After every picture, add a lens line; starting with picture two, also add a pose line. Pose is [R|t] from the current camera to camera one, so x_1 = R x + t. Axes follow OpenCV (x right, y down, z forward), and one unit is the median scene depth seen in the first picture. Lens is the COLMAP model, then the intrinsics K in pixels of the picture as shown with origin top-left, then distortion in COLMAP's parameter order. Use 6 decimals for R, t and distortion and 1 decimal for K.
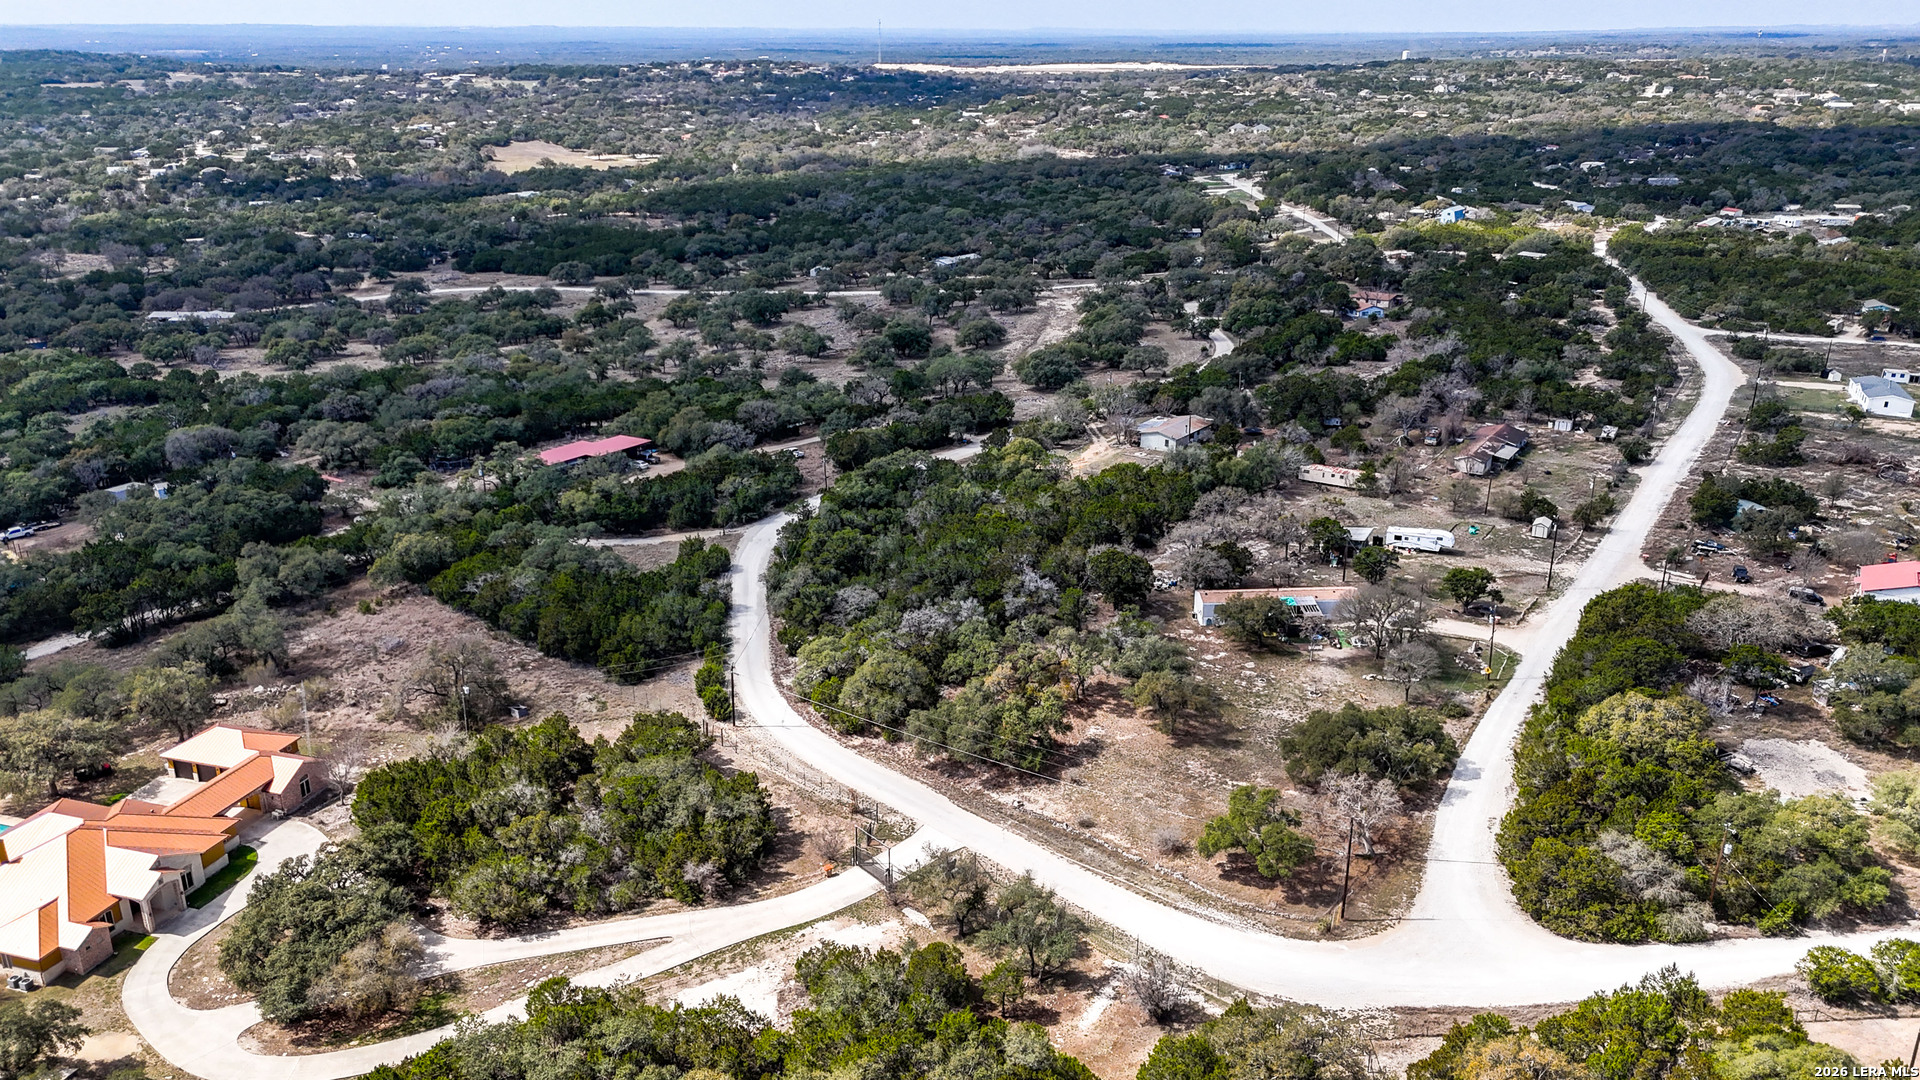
lens RADIAL K [[1403.8, 0, 969.1], [0, 1403.8, 524.0], [0, 0, 1]] dist [0.061608, -0.055629]
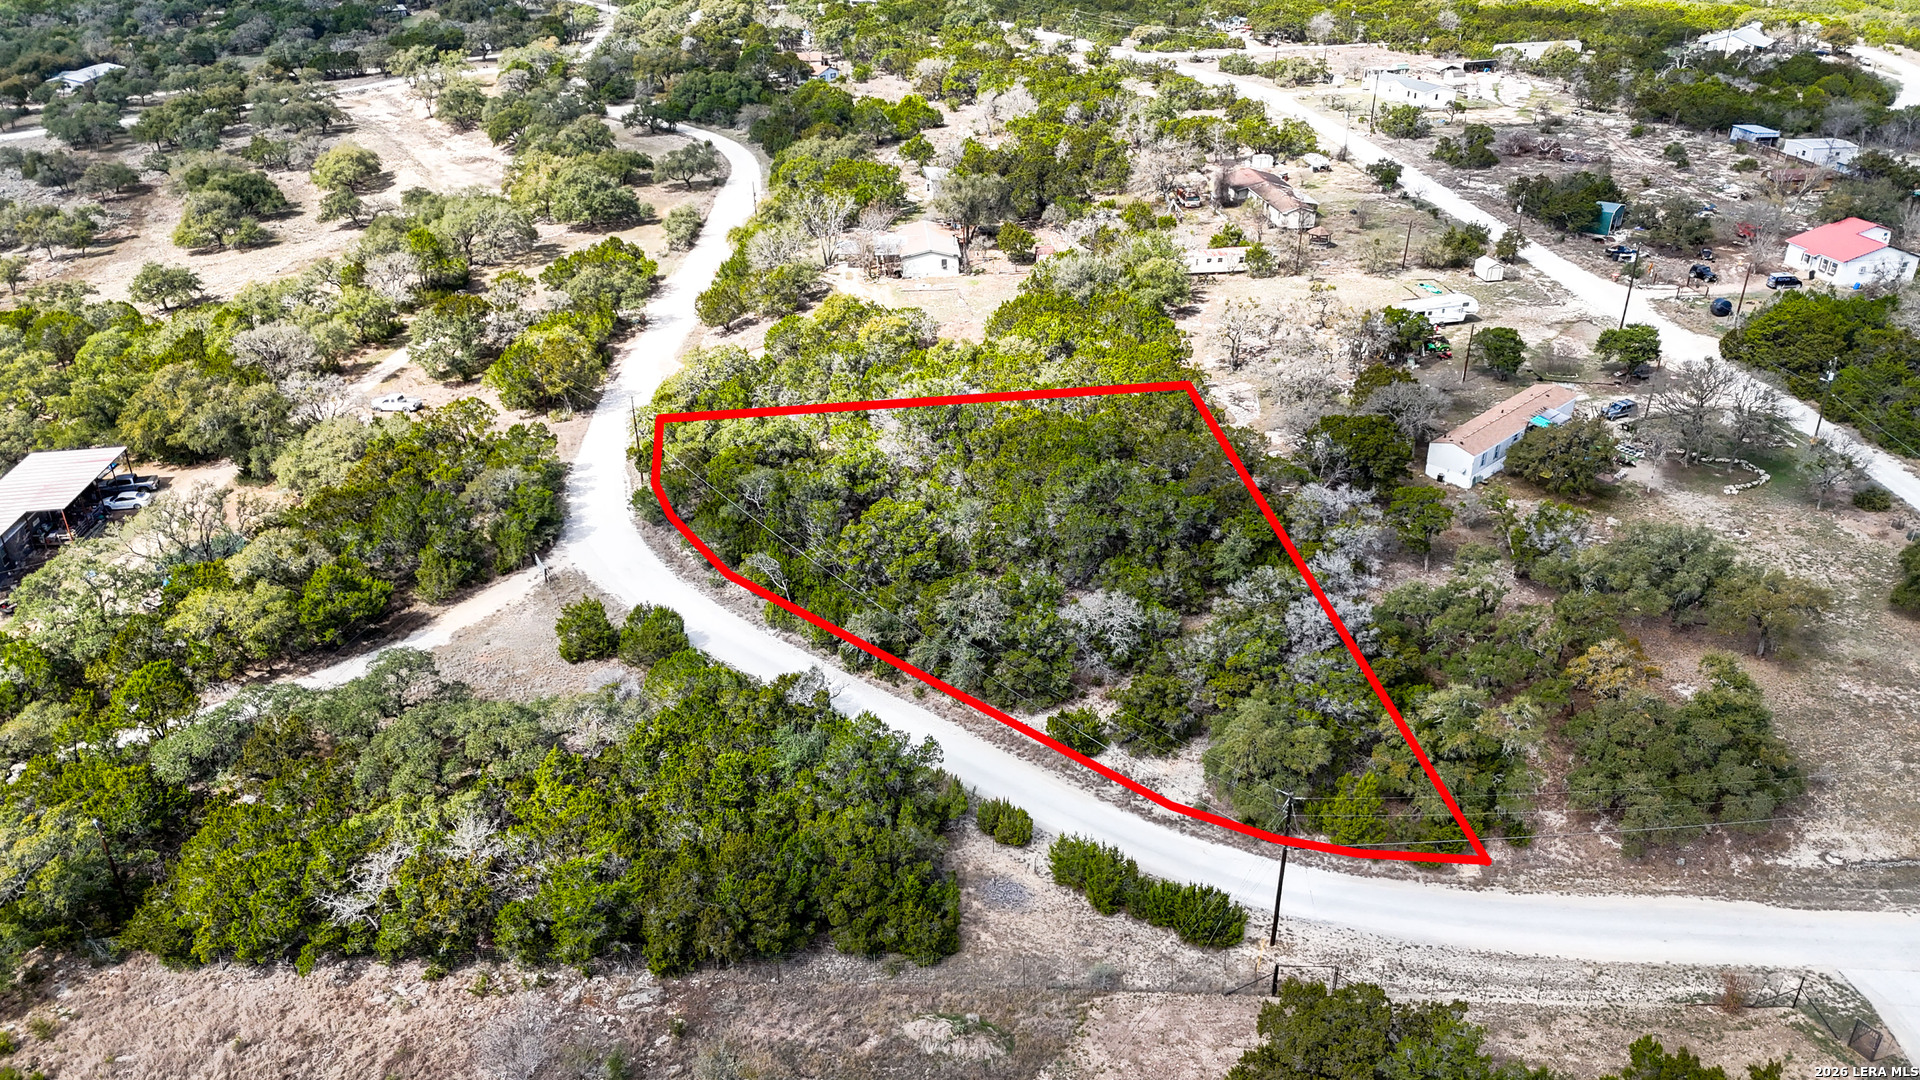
lens RADIAL K [[1403.8, 0, 967.1], [0, 1403.8, 543.8], [0, 0, 1]] dist [0.061608, -0.055629]
pose [[0.758590, -0.299639, 0.578582, -0.382053], [0.211025, 0.953108, 0.216921, -0.093060], [-0.616449, -0.042458, 0.786249, 0.530372]]
